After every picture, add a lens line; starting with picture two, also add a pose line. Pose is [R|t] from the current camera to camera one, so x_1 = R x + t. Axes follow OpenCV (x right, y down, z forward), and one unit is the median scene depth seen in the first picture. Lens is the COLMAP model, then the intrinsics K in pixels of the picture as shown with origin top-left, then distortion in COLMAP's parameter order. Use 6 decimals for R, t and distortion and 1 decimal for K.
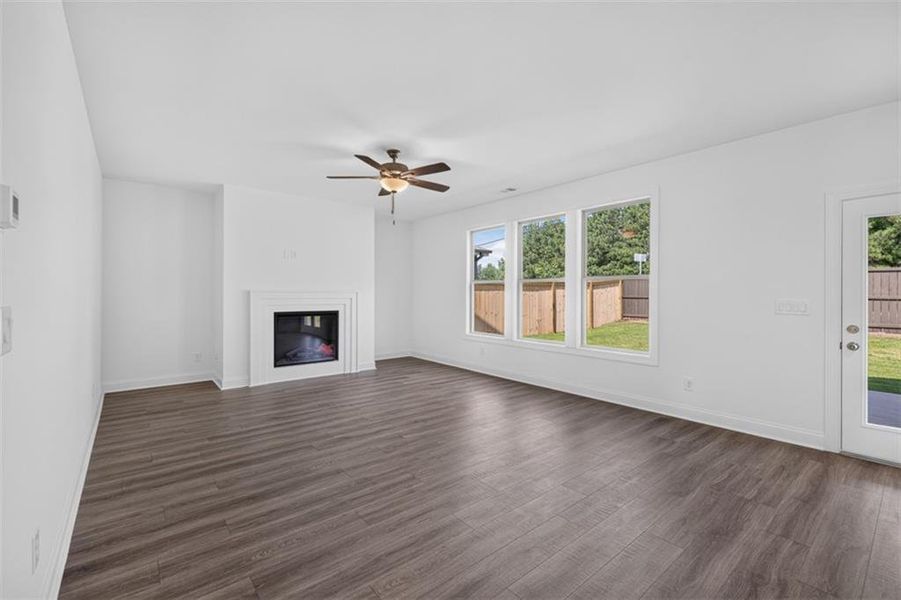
lens RADIAL K [[384.6, 0, 466.3], [0, 384.6, 296.5], [0, 0, 1]] dist [0.001322, 0.000059]
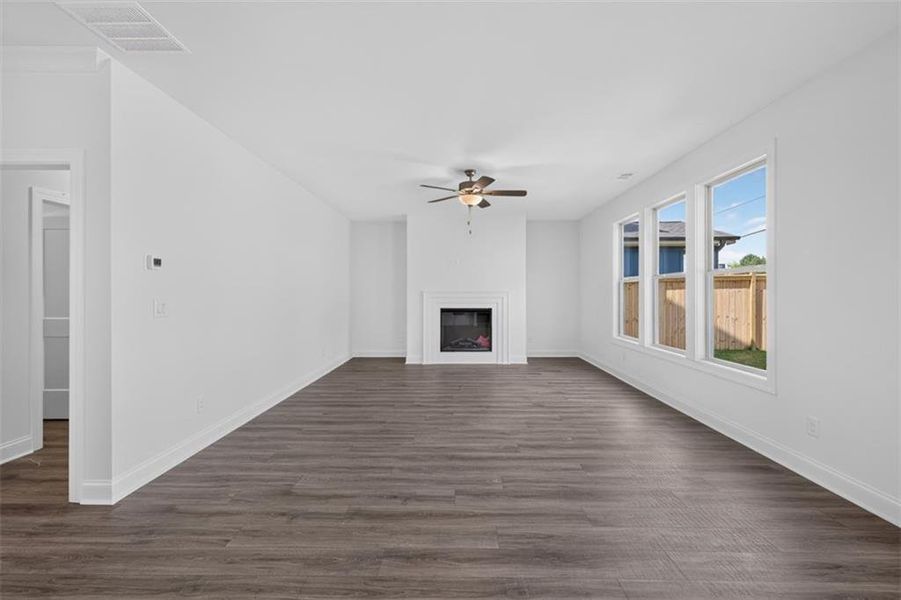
lens RADIAL K [[391.8, 0, 449.7], [0, 391.8, 295.0], [0, 0, 1]] dist [0.001721, 0.000079]
pose [[0.751173, -0.002321, -0.660101, 0.371070], [0.001311, 0.999997, -0.002024, 0.000179], [0.660104, 0.000655, 0.751174, 0.048294]]
